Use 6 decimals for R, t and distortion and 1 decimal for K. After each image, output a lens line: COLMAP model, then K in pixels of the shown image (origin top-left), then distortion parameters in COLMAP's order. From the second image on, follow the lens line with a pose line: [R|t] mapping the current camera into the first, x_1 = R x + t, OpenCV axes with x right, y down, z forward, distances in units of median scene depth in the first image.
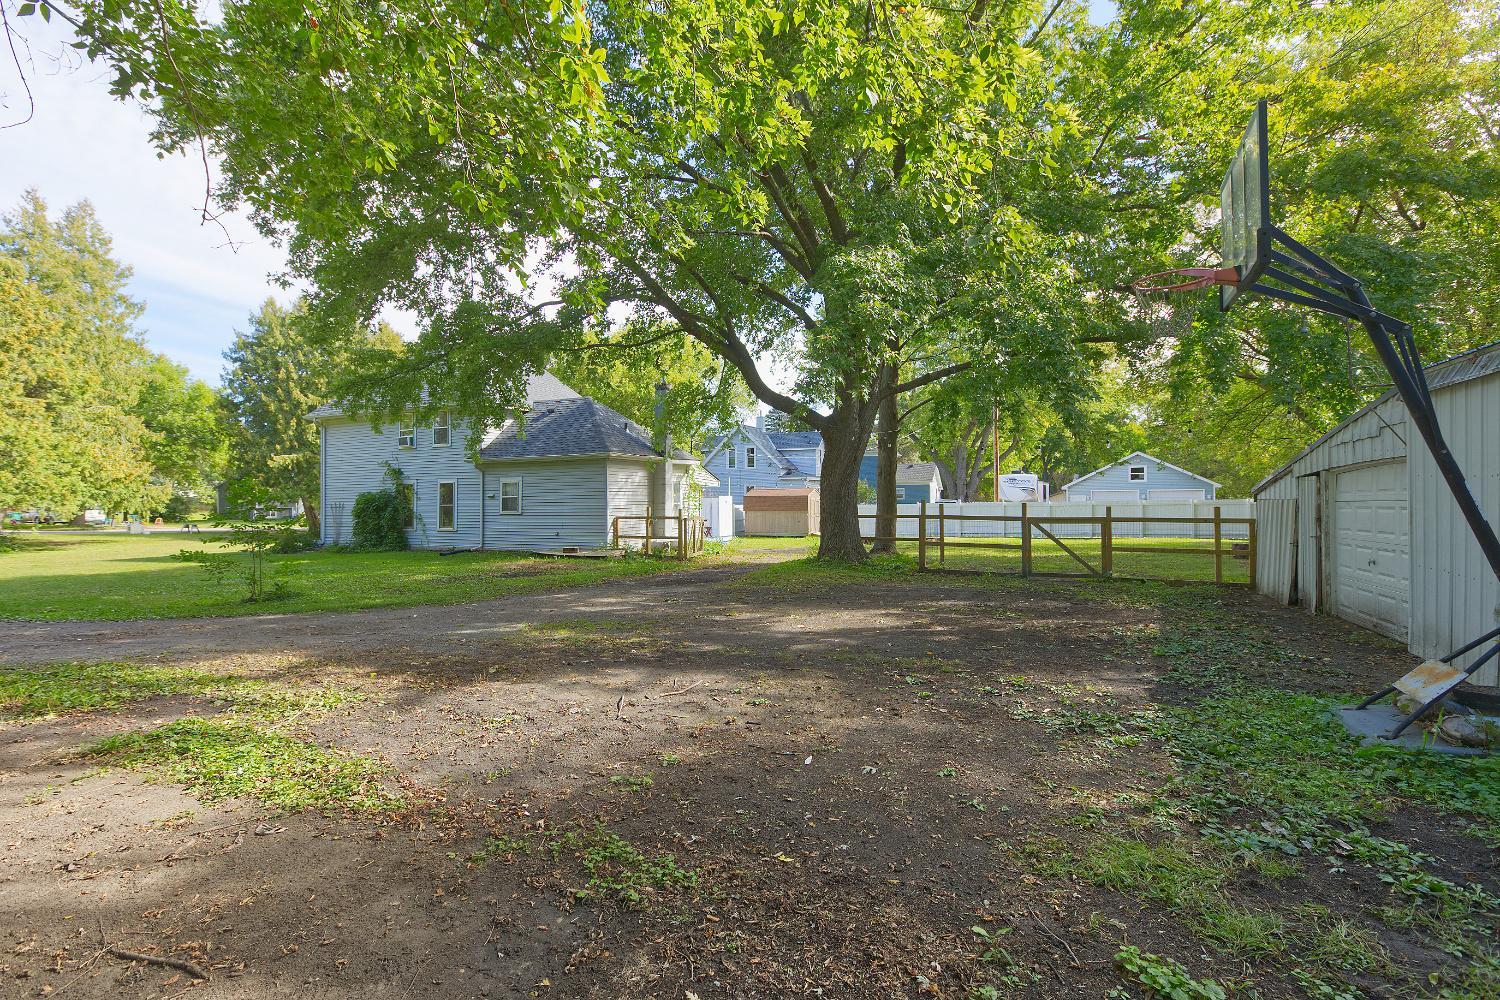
lens RADIAL K [[692.7, 0, 750.0], [0, 692.7, 500.0], [0, 0, 1]] dist [-0.010327, 0.000664]
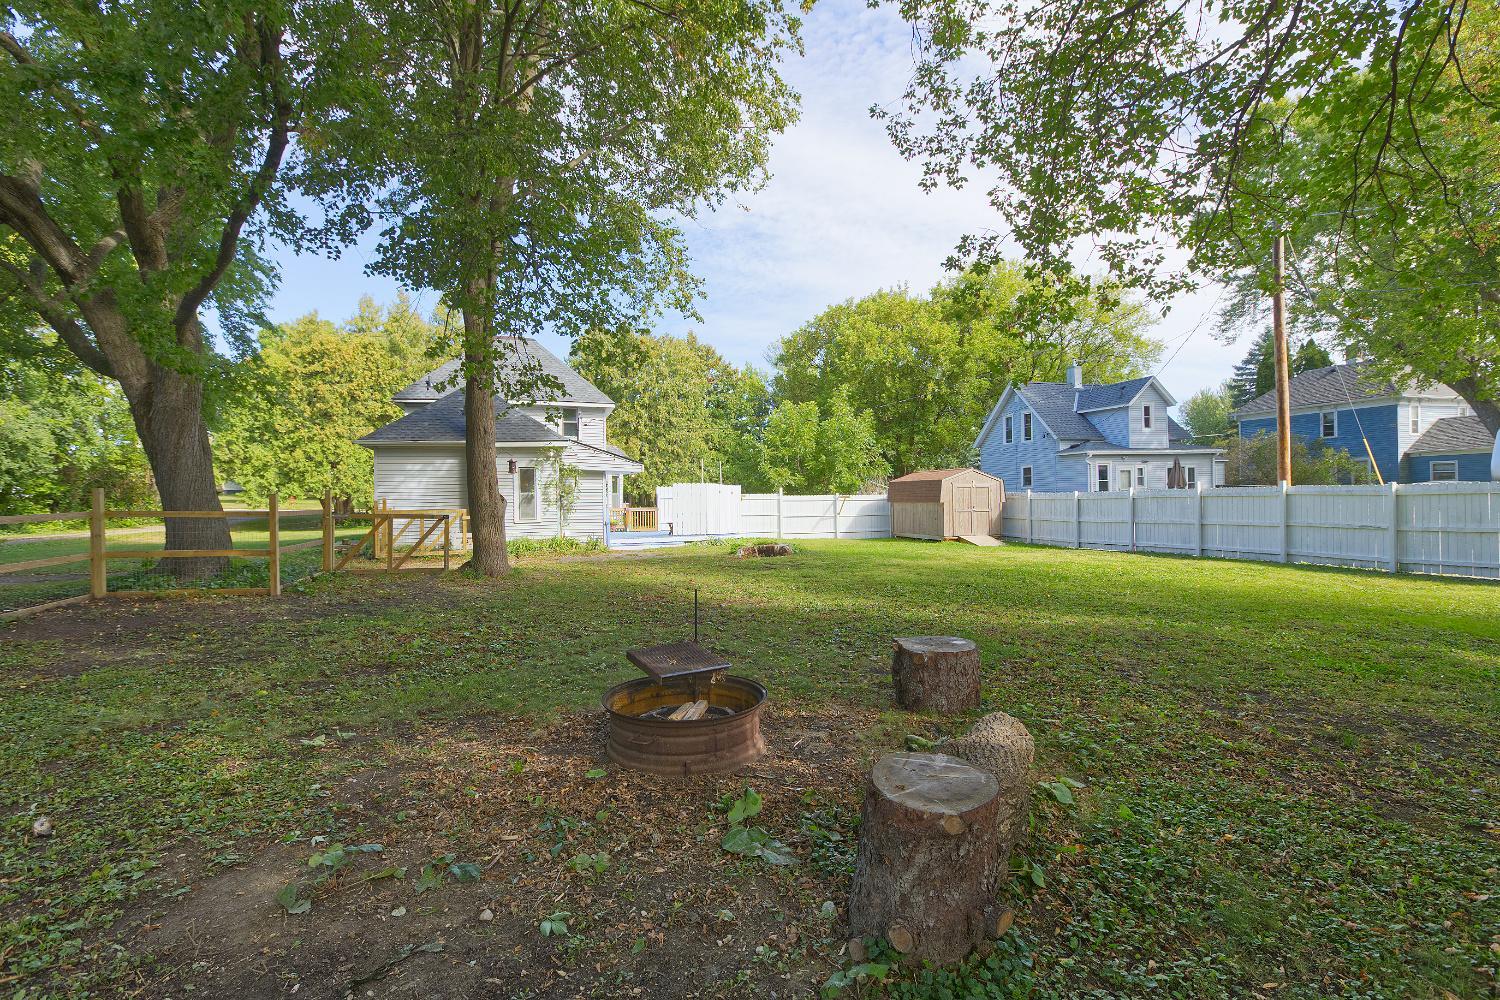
lens RADIAL K [[692.7, 0, 750.0], [0, 692.7, 500.0], [0, 0, 1]] dist [-0.010327, 0.000664]
pose [[0.658964, 0.003547, -0.752166, 0.669858], [0.008969, 0.999881, 0.012573, 0.004346], [0.752121, -0.015031, 0.658853, 0.610470]]
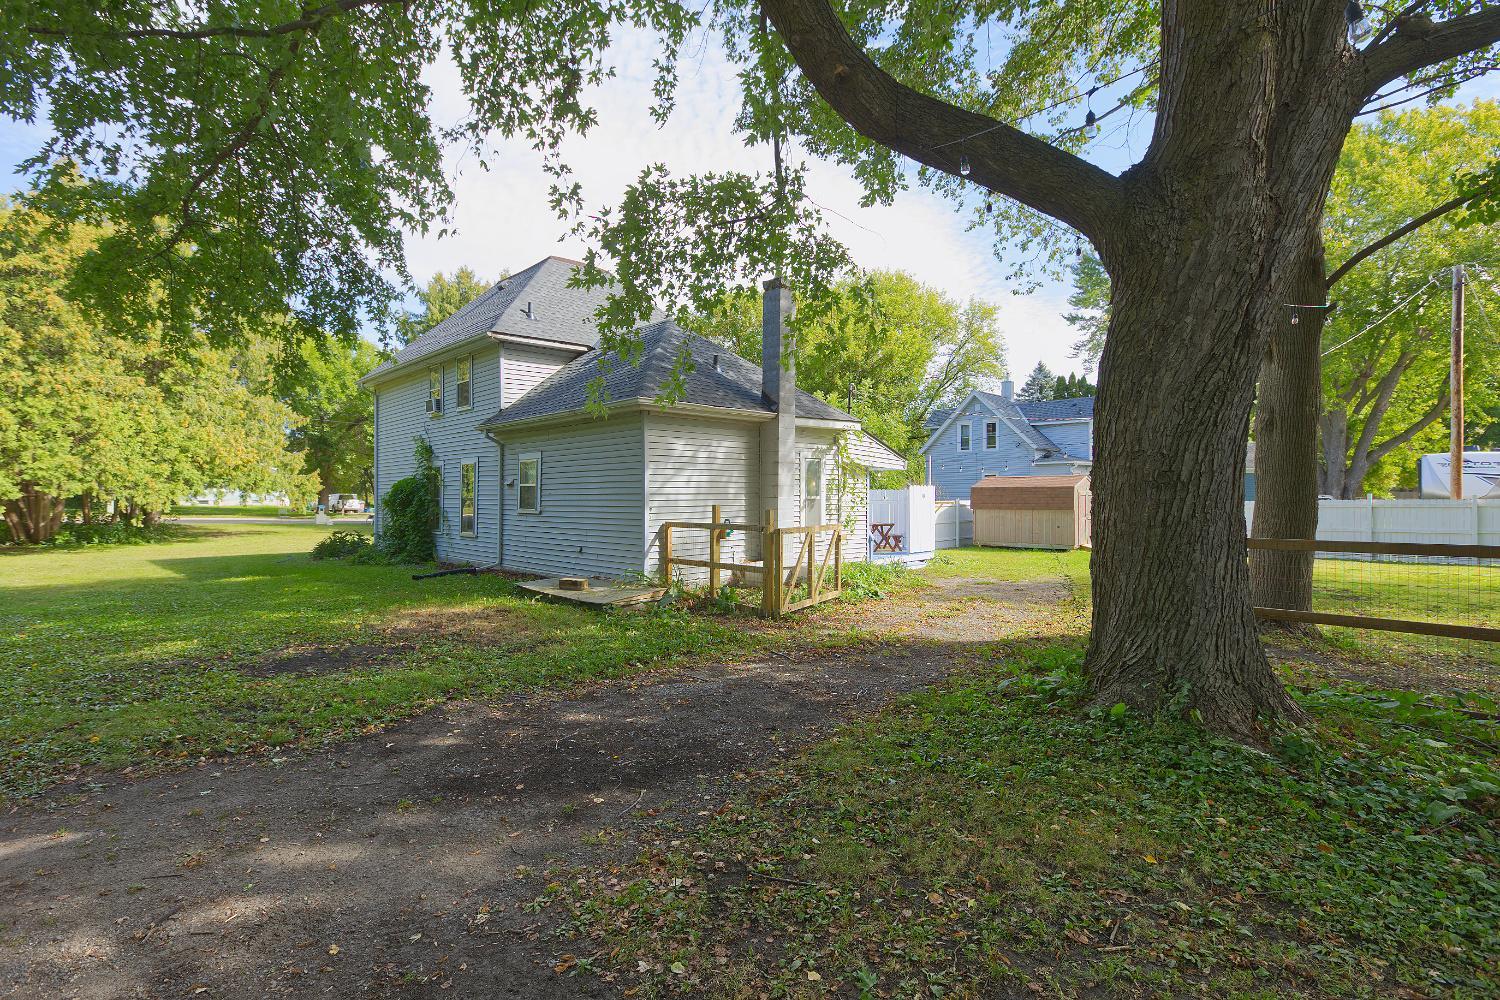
lens RADIAL K [[692.7, 0, 750.0], [0, 692.7, 500.0], [0, 0, 1]] dist [-0.010327, 0.000664]
pose [[0.934884, 0.008992, -0.354840, 0.044400], [-0.005539, 0.999927, 0.010745, 0.000908], [0.354910, -0.008080, 0.934865, 0.429315]]
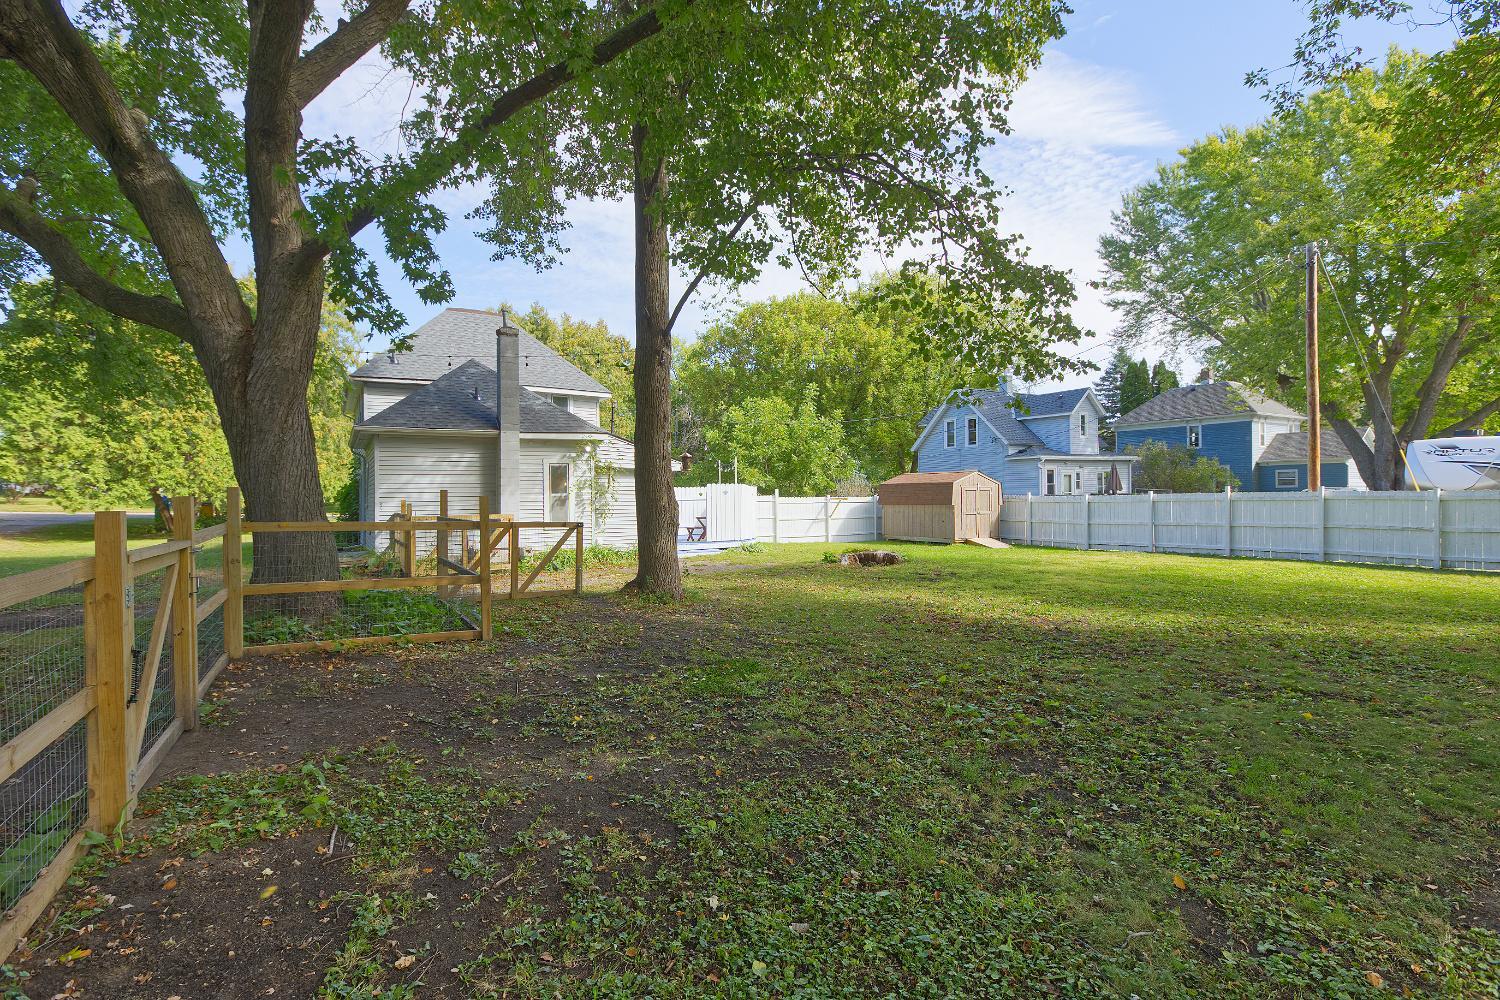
lens RADIAL K [[692.7, 0, 750.0], [0, 692.7, 500.0], [0, 0, 1]] dist [-0.010327, 0.000664]
pose [[0.822138, 0.004536, -0.569270, 0.436585], [0.003700, 0.999905, 0.013312, 0.001387], [0.569276, -0.013051, 0.822043, 0.496061]]
